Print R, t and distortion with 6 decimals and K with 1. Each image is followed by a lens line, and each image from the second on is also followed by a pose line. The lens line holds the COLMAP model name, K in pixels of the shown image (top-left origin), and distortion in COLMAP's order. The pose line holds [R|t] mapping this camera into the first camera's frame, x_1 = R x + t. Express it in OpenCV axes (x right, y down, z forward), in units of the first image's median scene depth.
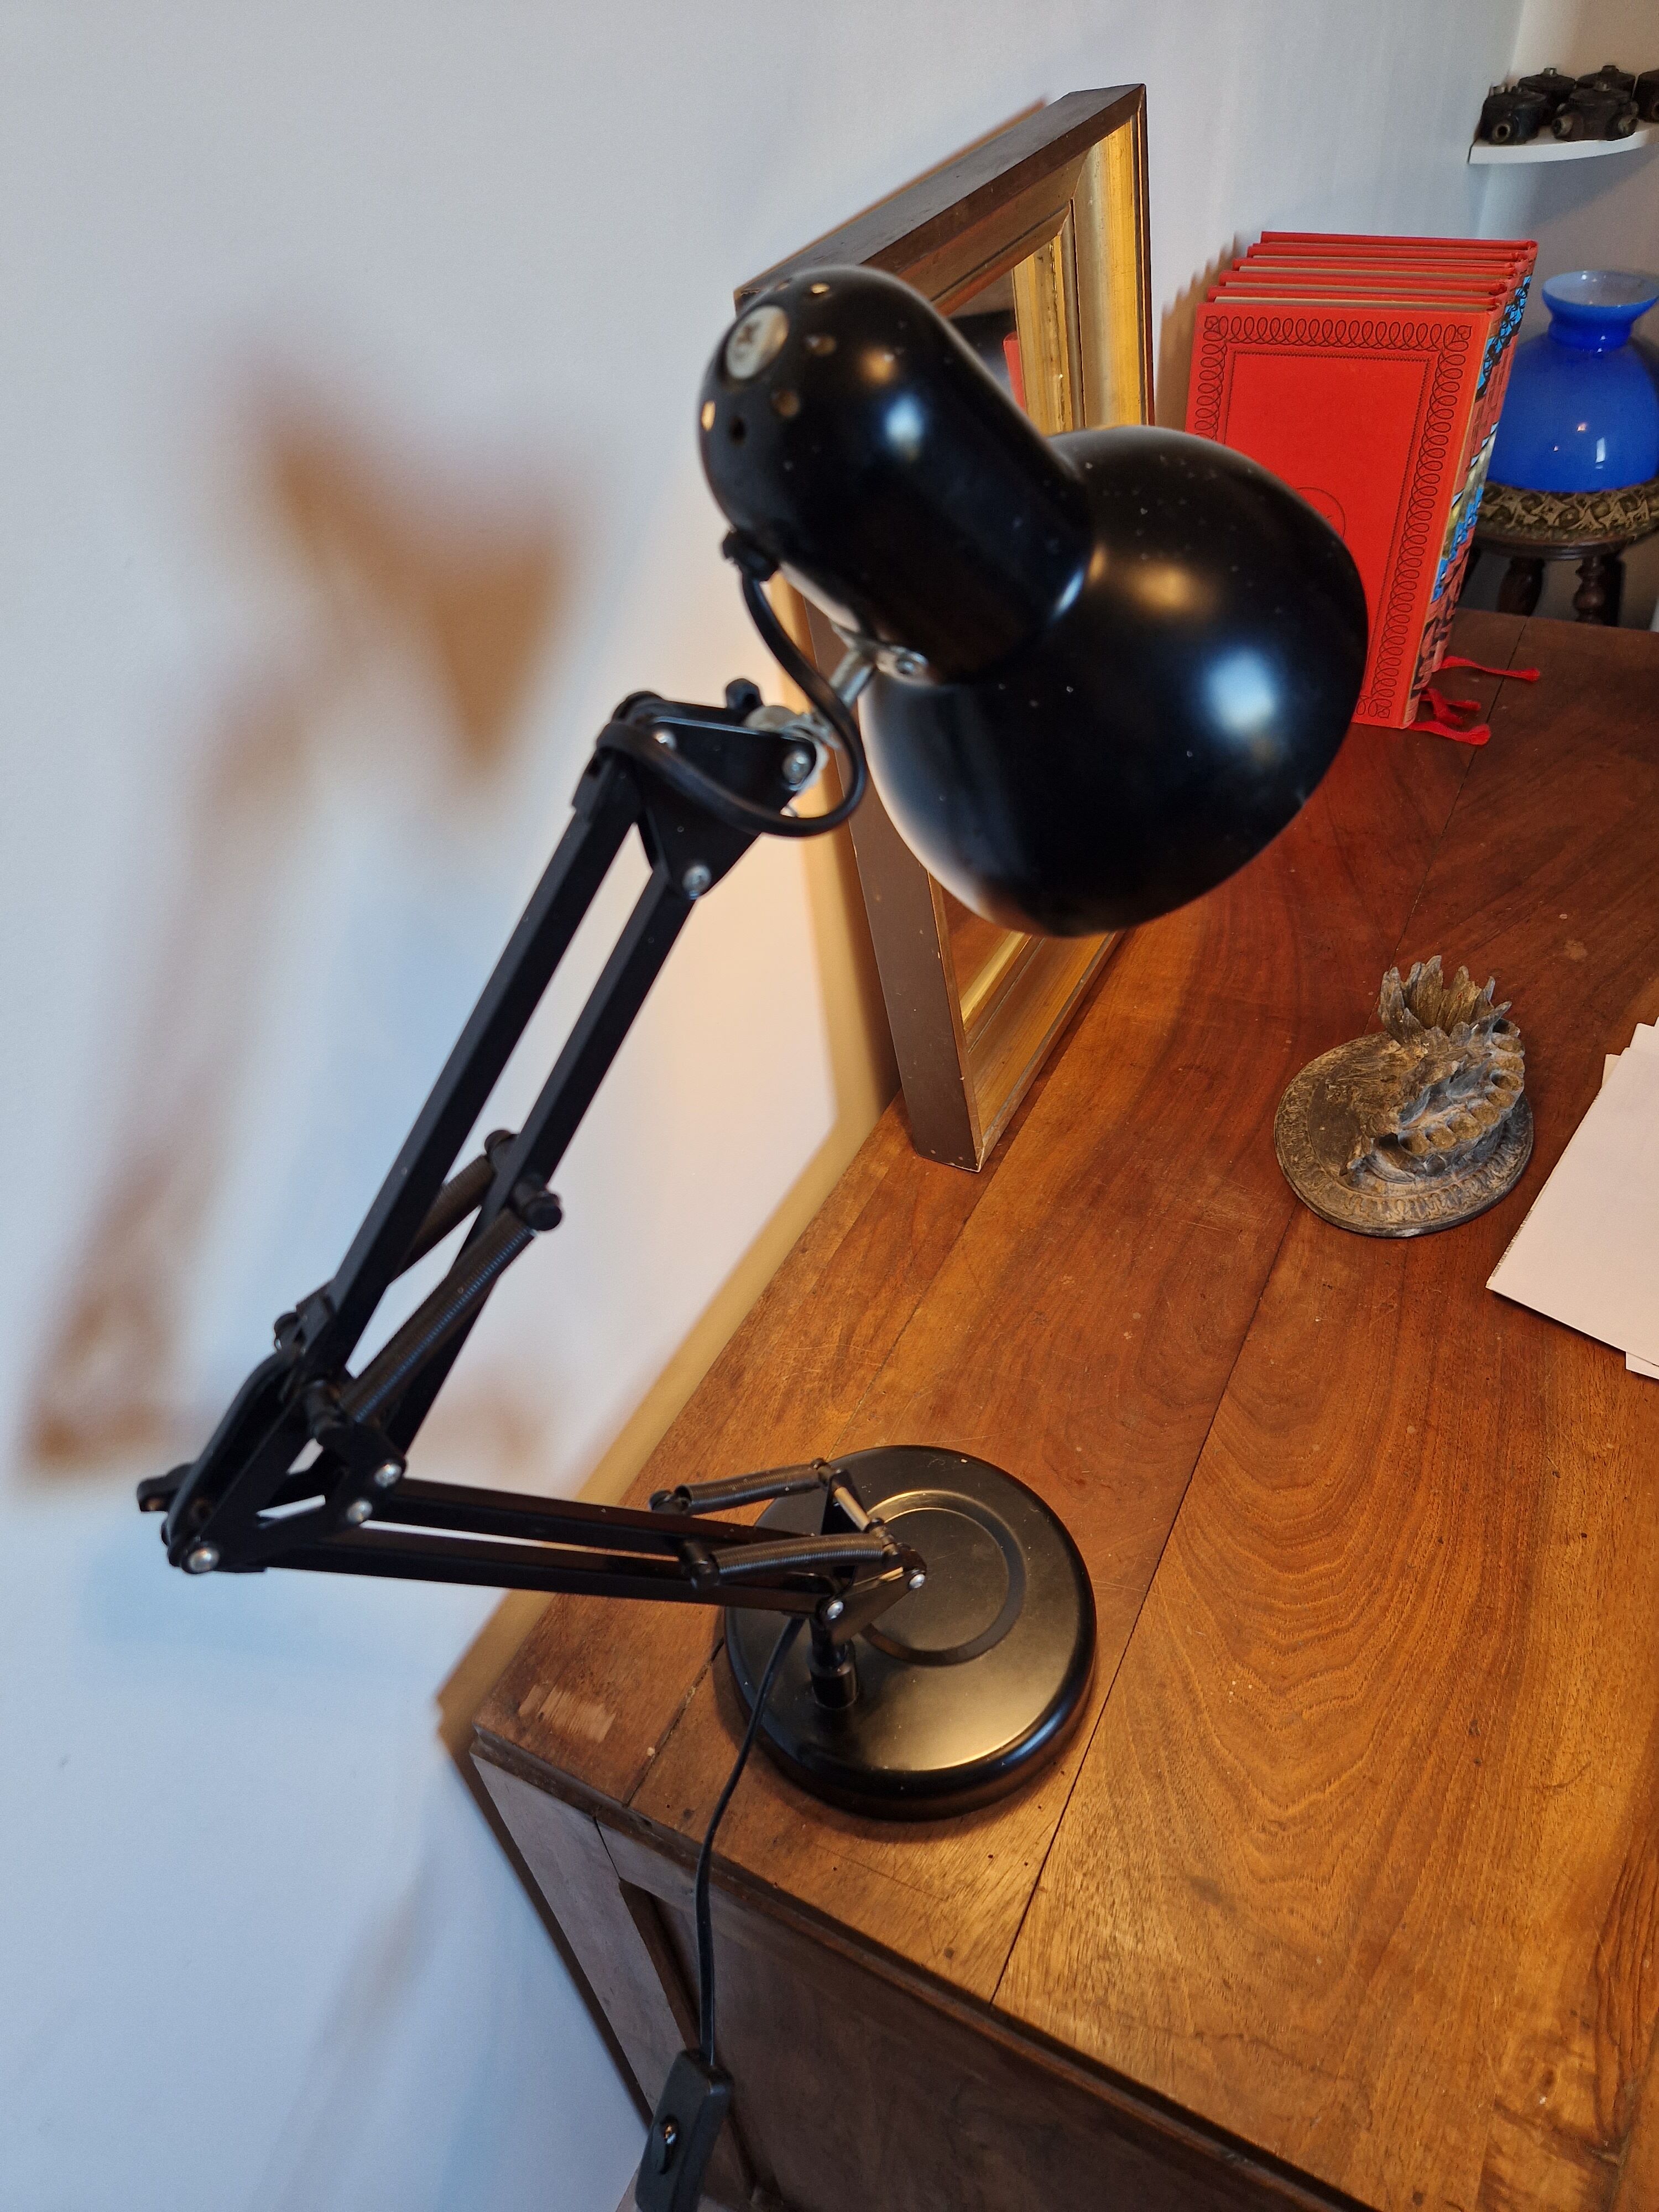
lens RADIAL K [[1456.8, 0, 791.6], [0, 1456.8, 1105.6], [0, 0, 1]] dist [0.061576, -0.047223]
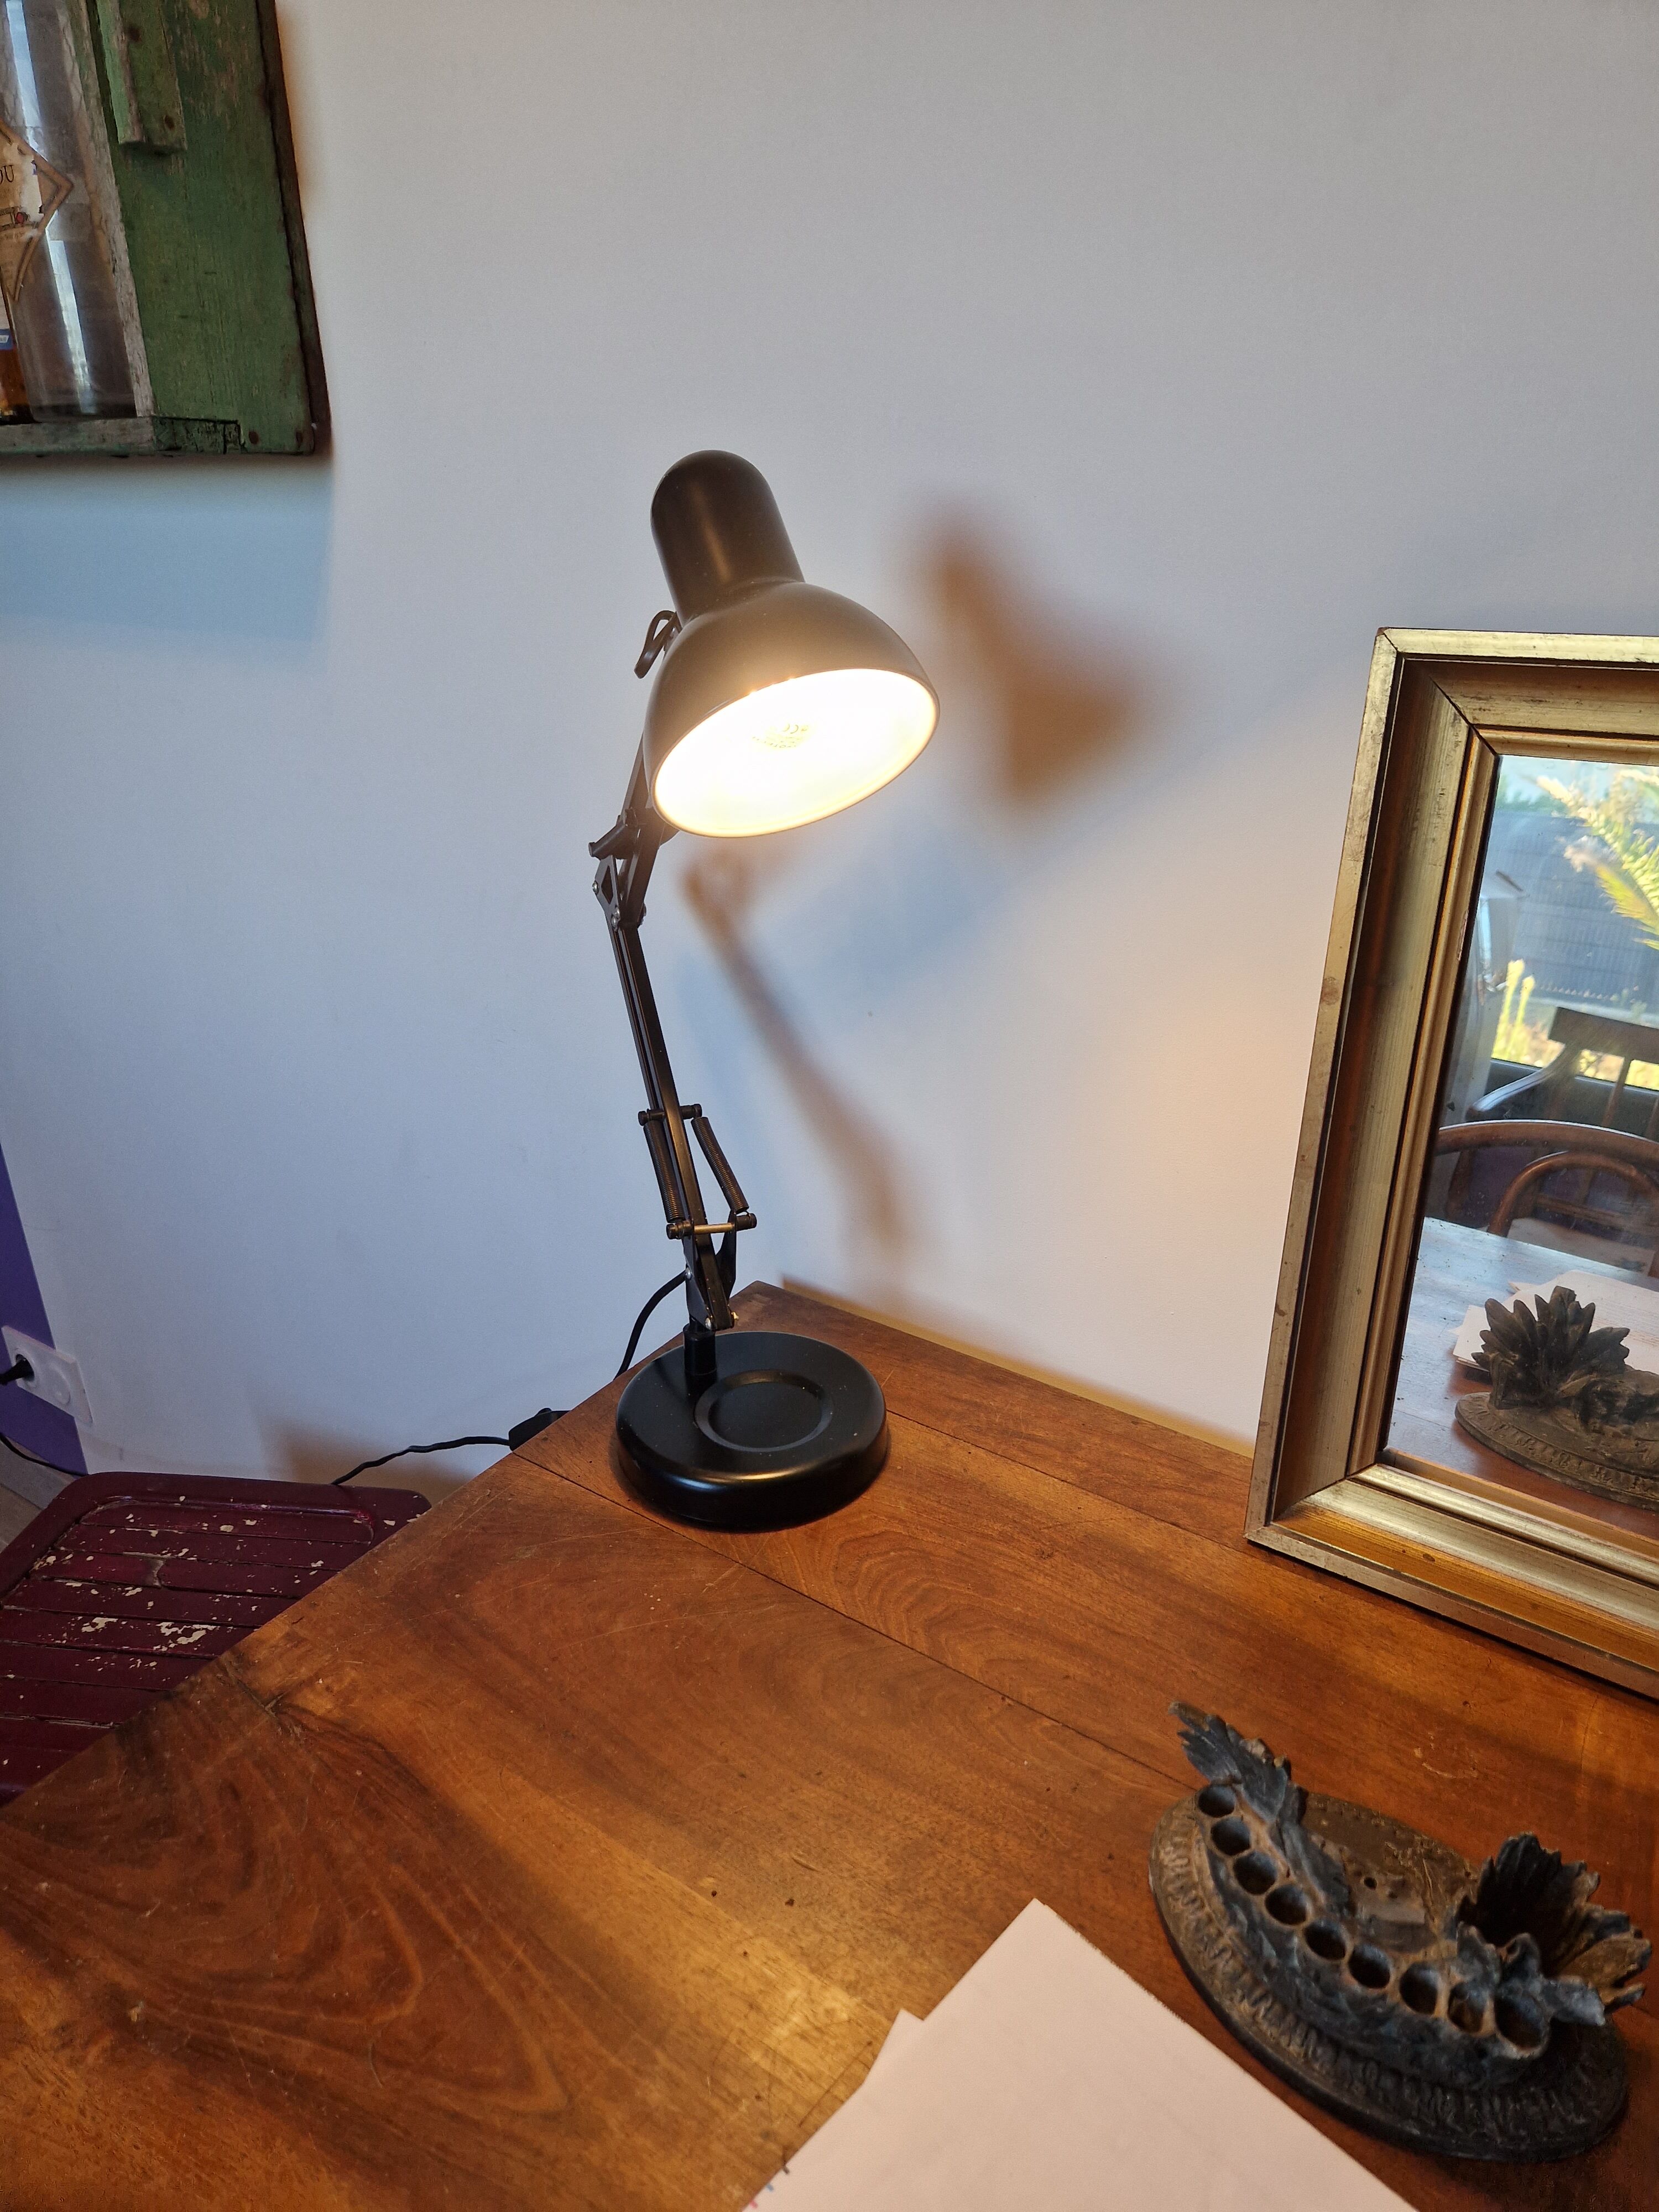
lens RADIAL K [[1458.0, 0, 829.5], [0, 1458.0, 1106.0], [0, 0, 1]] dist [0.056839, -0.036885]
pose [[-0.113222, 0.475039, -0.872650, 0.987456], [-0.665352, 0.616034, 0.421673, -0.402040], [0.737894, 0.628362, 0.246320, 0.468182]]
